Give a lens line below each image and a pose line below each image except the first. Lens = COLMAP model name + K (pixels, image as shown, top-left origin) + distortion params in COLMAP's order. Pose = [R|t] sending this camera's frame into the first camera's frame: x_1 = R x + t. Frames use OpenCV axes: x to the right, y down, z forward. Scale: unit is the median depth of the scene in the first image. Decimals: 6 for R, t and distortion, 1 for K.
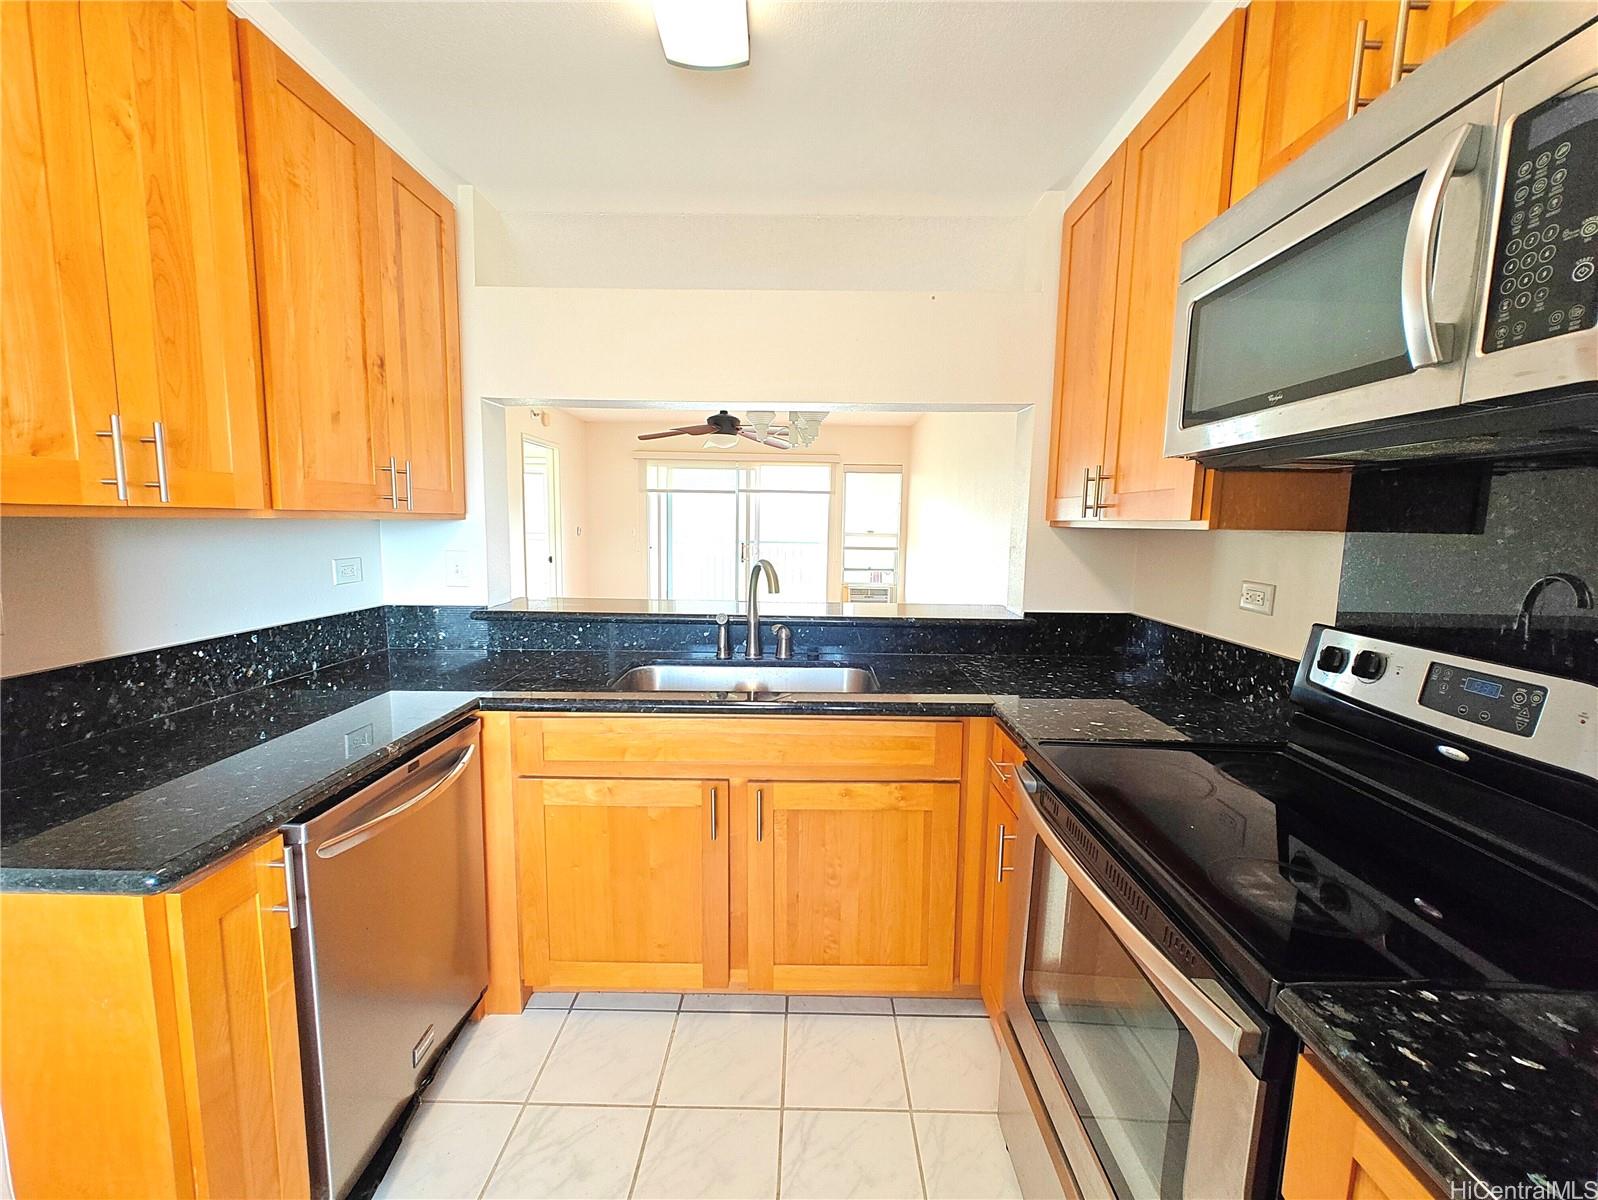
lens RADIAL K [[659.8, 0, 803.0], [0, 659.8, 597.3], [0, 0, 1]] dist [-0.001356, 0.000284]
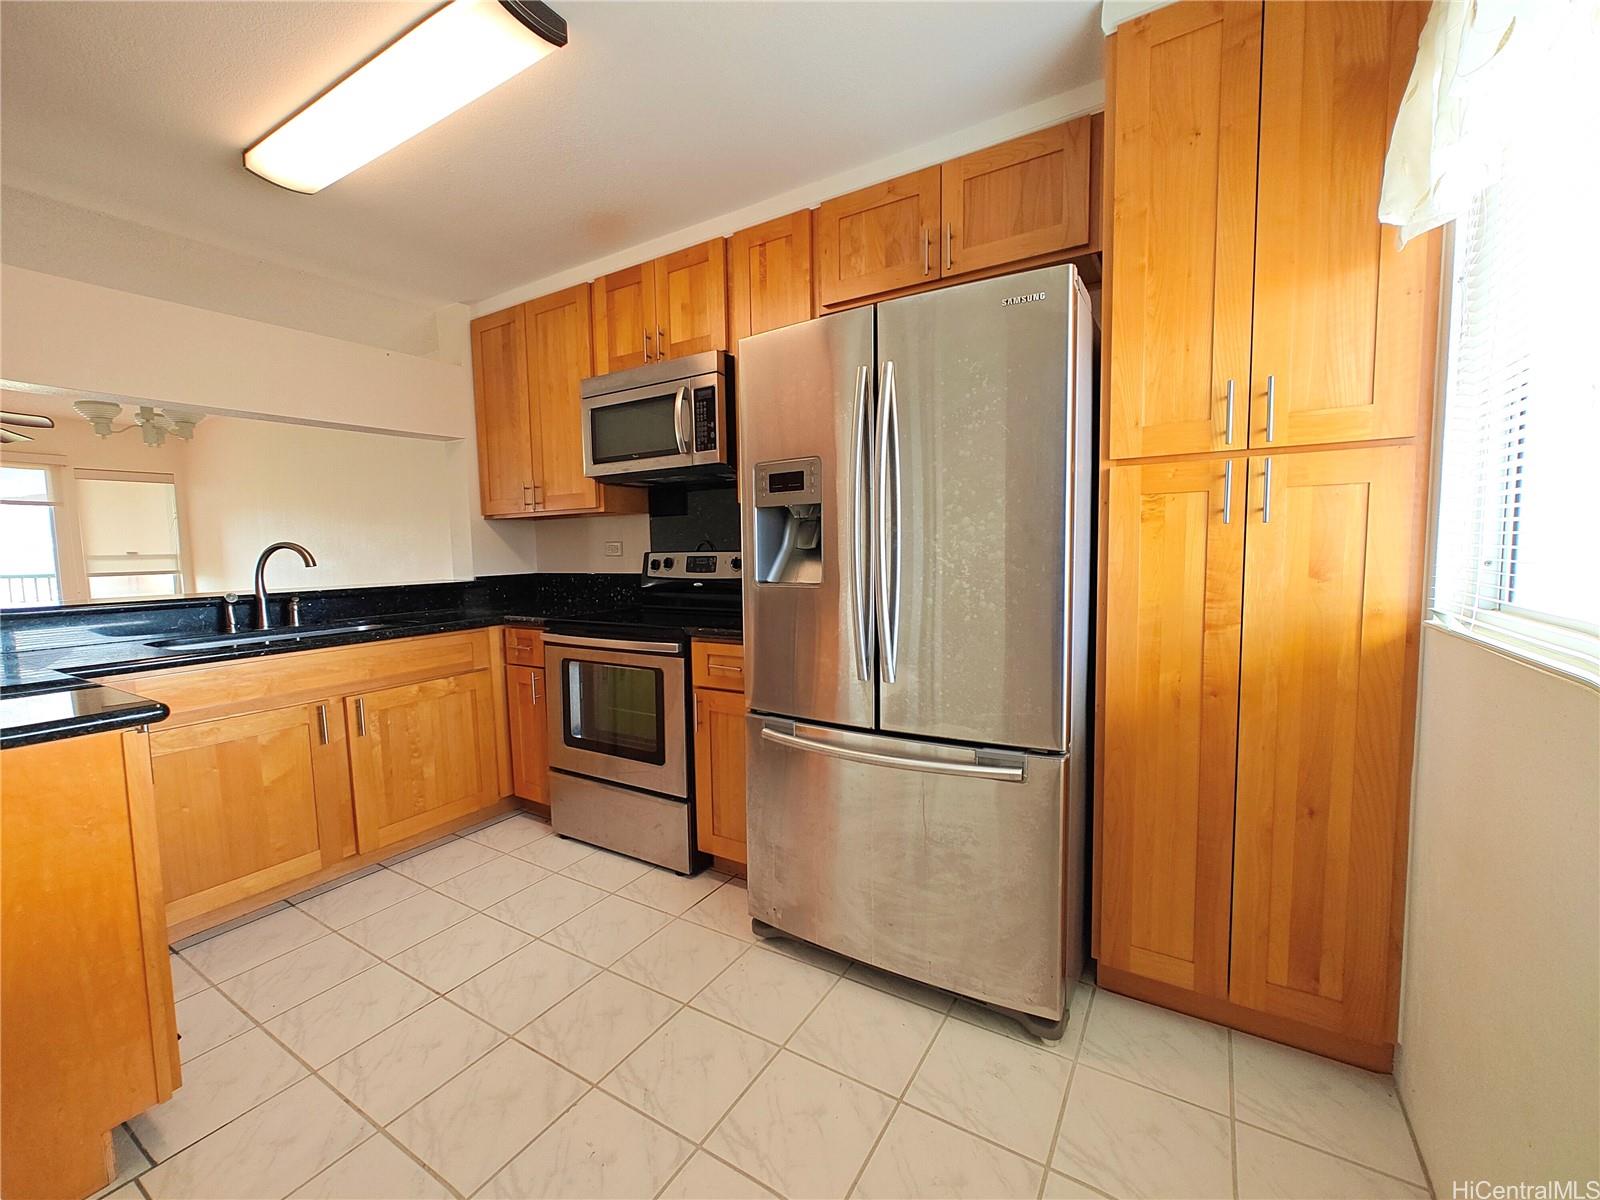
lens RADIAL K [[660.7, 0, 804.0], [0, 660.7, 597.3], [0, 0, 1]] dist [-0.001356, 0.000284]
pose [[0.514915, -0.093934, 0.852079, -0.808516], [0.128341, 0.991223, 0.031716, 0.168812], [-0.847579, 0.093026, 0.522451, -0.583756]]
